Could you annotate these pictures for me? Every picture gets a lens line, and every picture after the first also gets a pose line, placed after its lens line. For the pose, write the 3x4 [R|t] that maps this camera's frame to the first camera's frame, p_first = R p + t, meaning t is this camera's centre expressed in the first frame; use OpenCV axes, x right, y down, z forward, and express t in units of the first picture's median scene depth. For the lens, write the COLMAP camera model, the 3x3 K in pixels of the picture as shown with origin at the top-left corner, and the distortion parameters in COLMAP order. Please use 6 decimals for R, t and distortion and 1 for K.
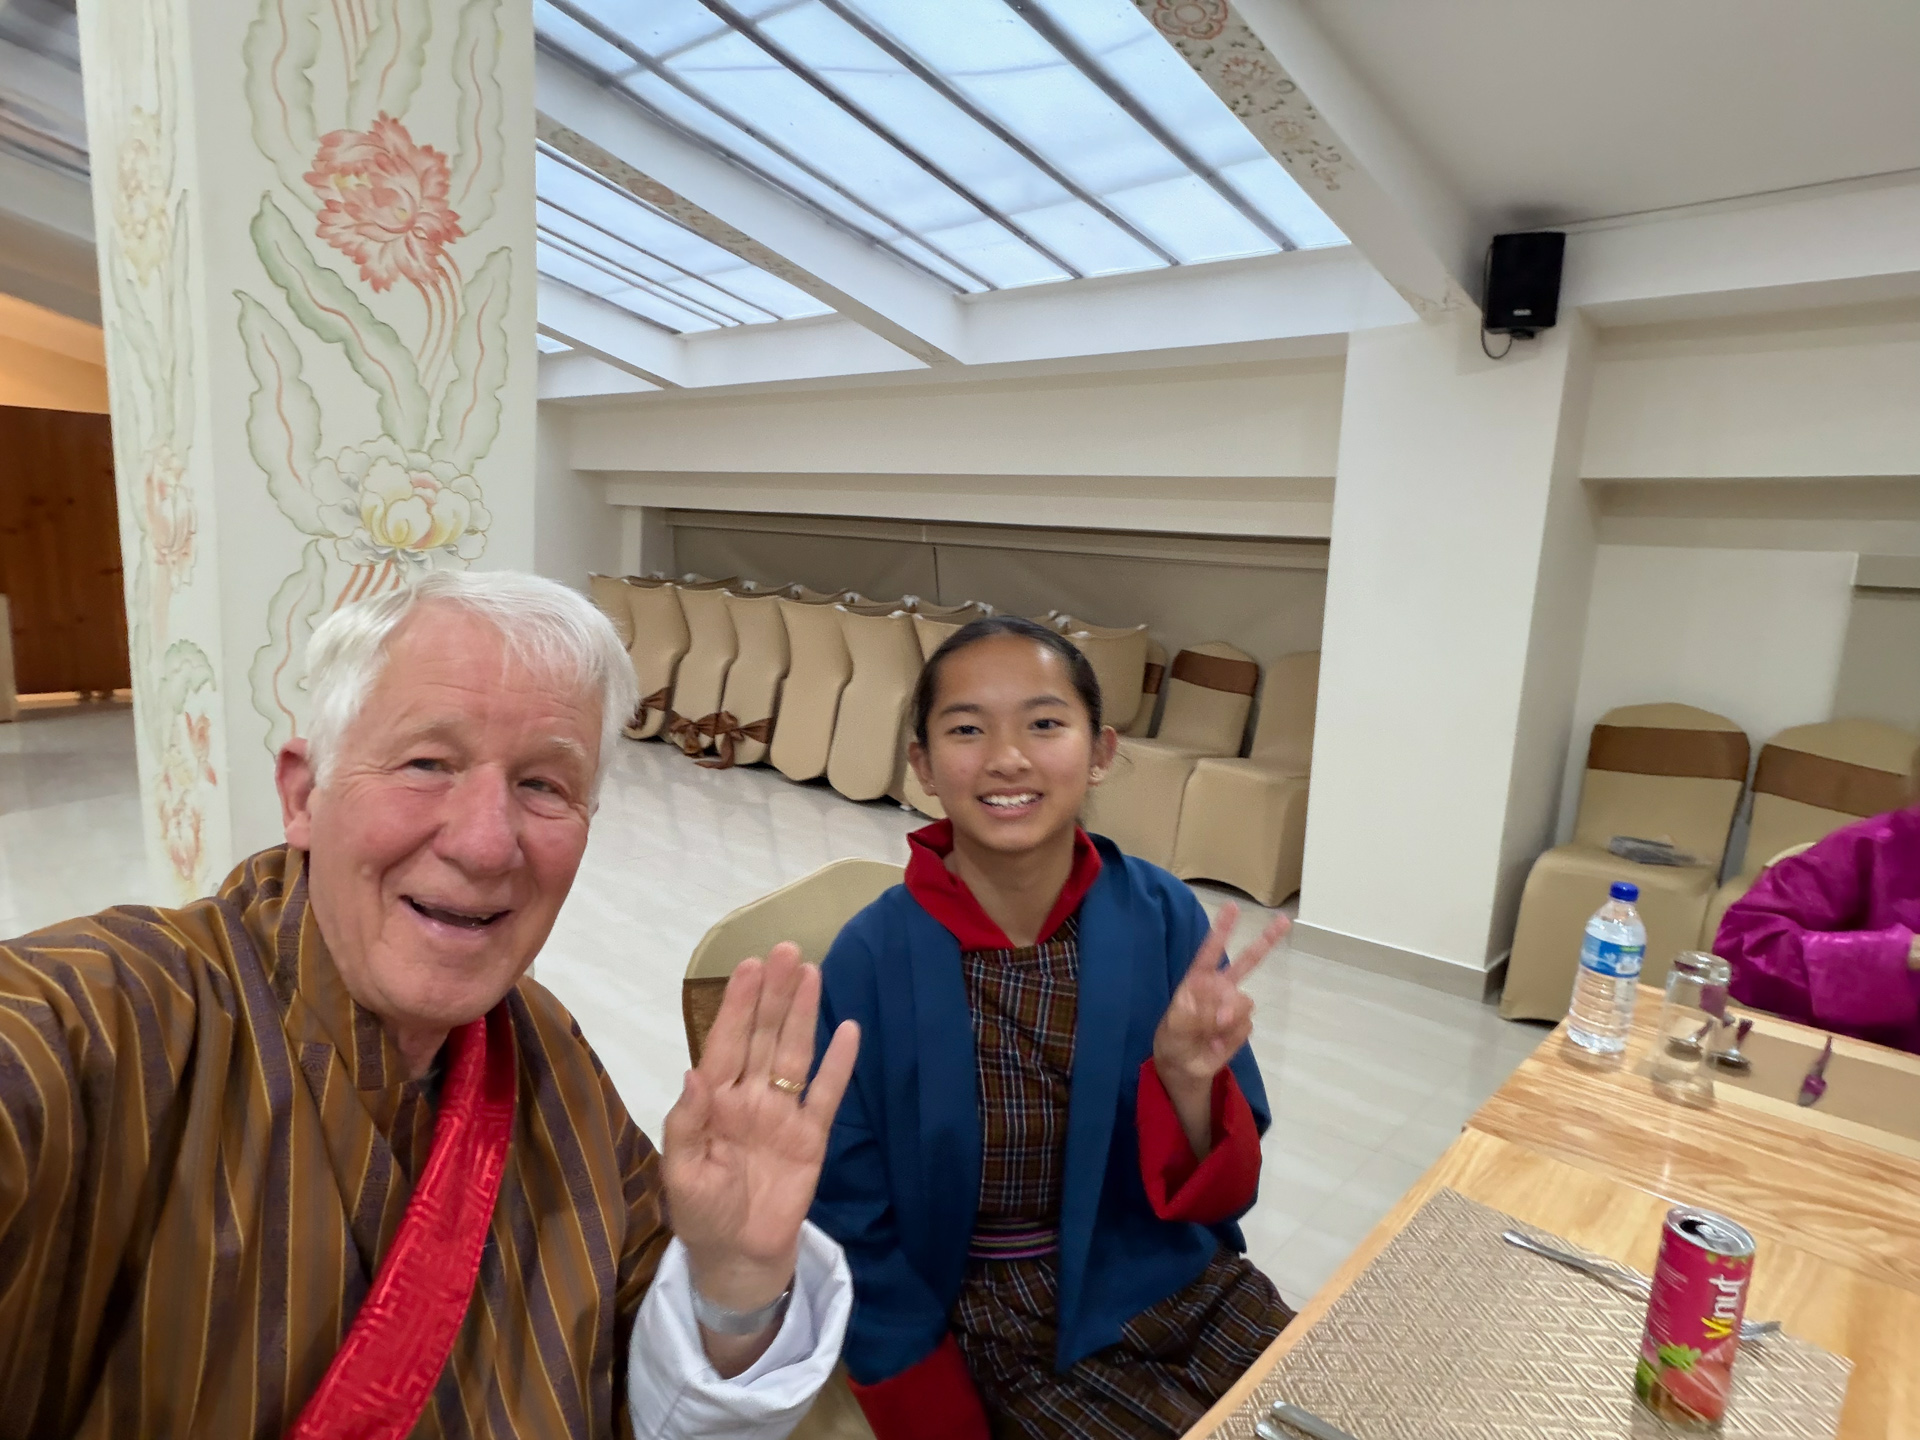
lens RADIAL K [[1124.4, 0, 978.5], [0, 1124.4, 743.9], [0, 0, 1]] dist [-0.003283, 0.008278]
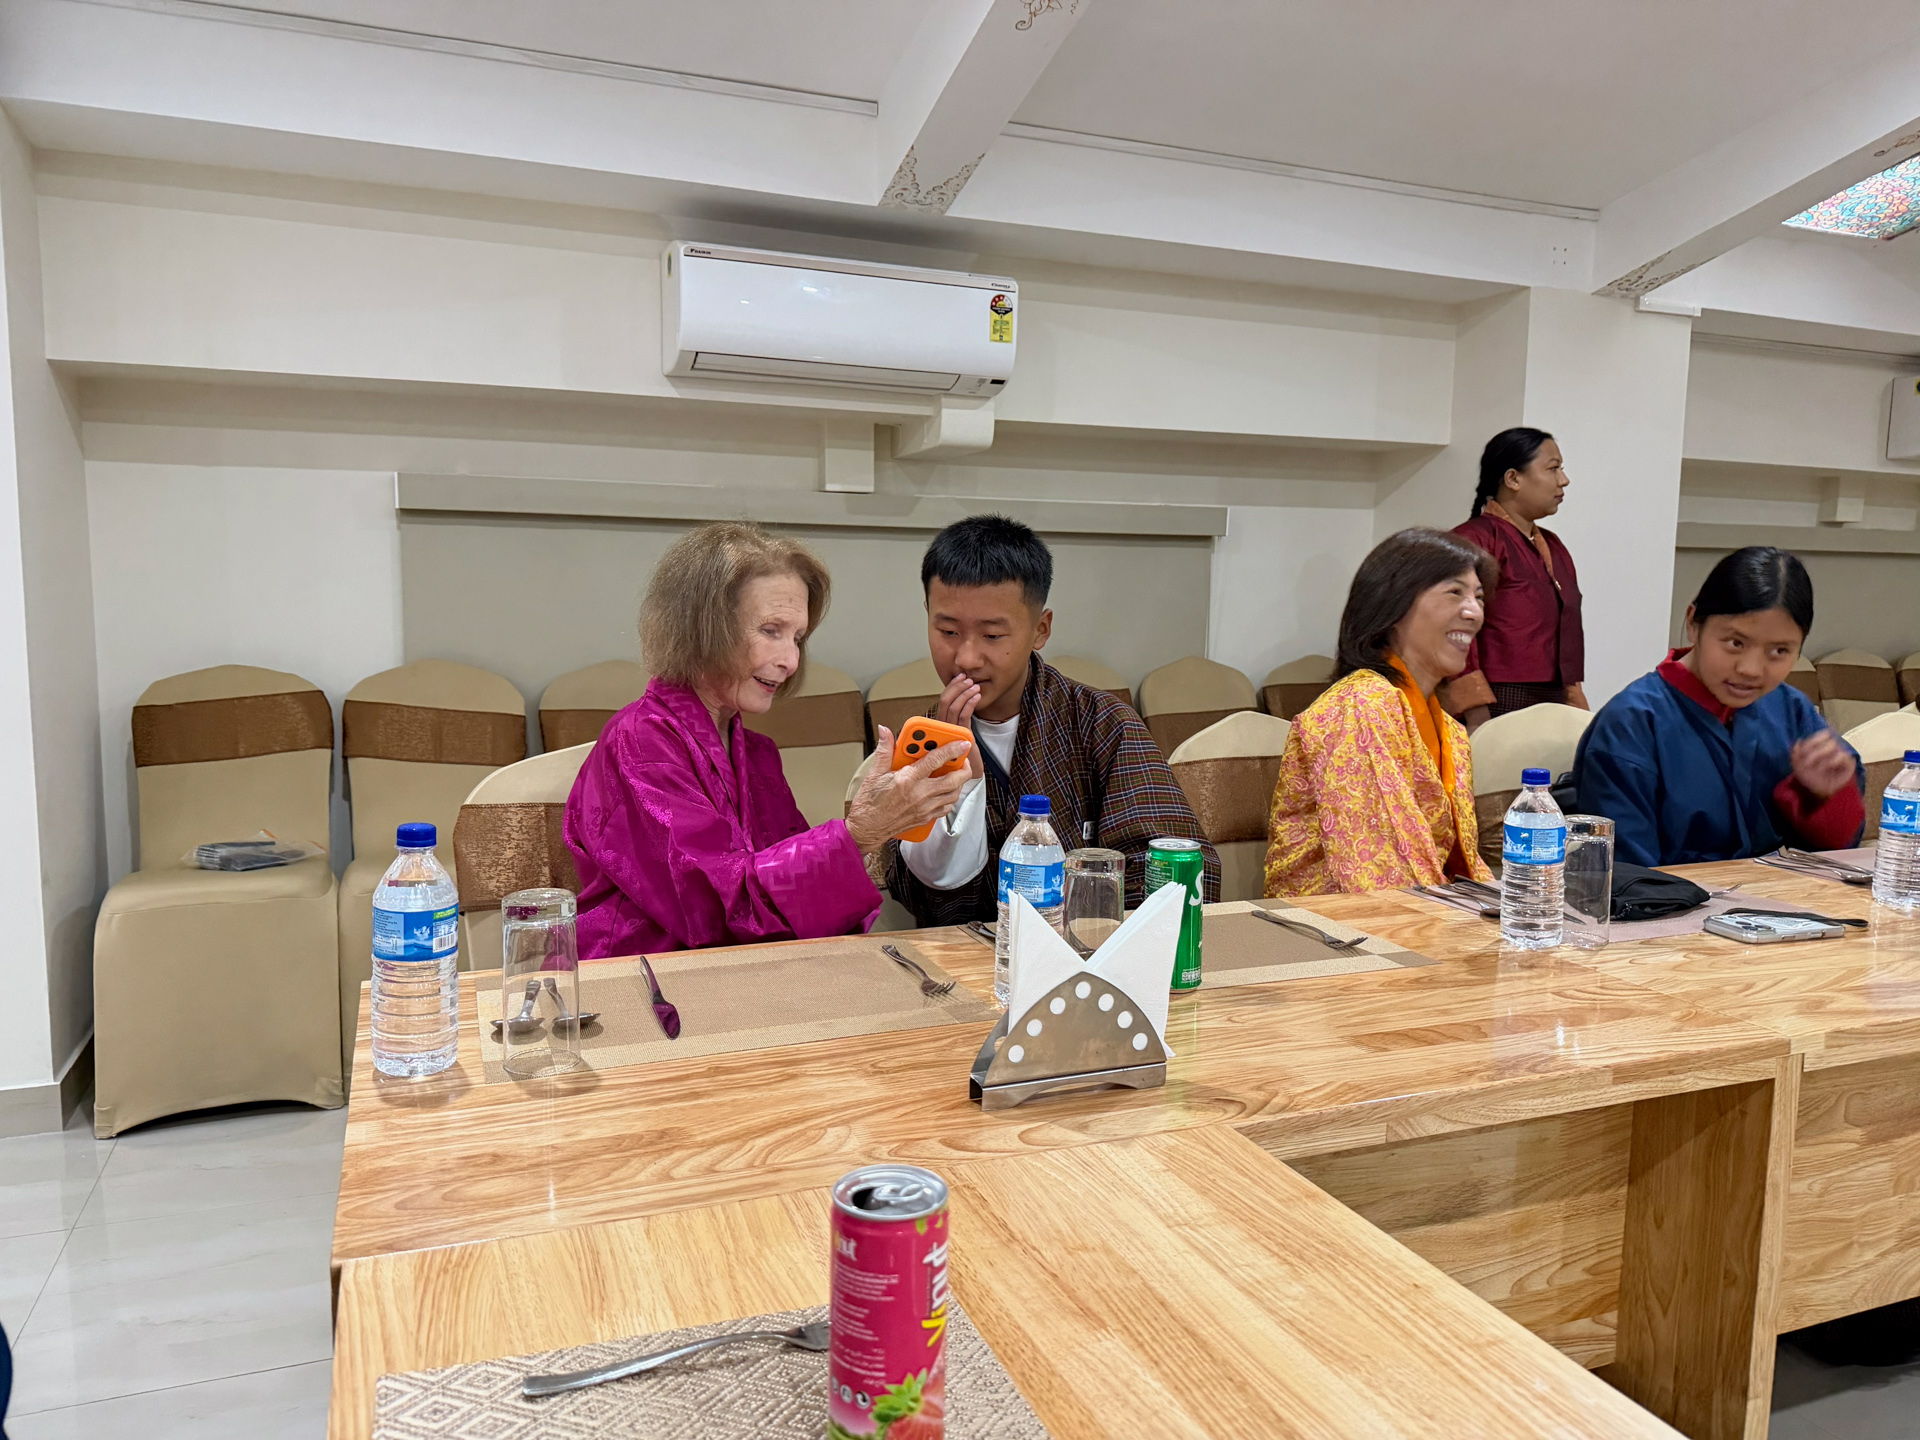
lens RADIAL K [[1347.8, 0, 956.9], [0, 1347.8, 745.8], [0, 0, 1]] dist [0.039534, -0.036507]
pose [[0.442875, -0.148091, 0.884269, -0.000981], [0.166569, 0.982685, 0.081149, 0.072143], [-0.880975, 0.111353, 0.459874, 0.356775]]
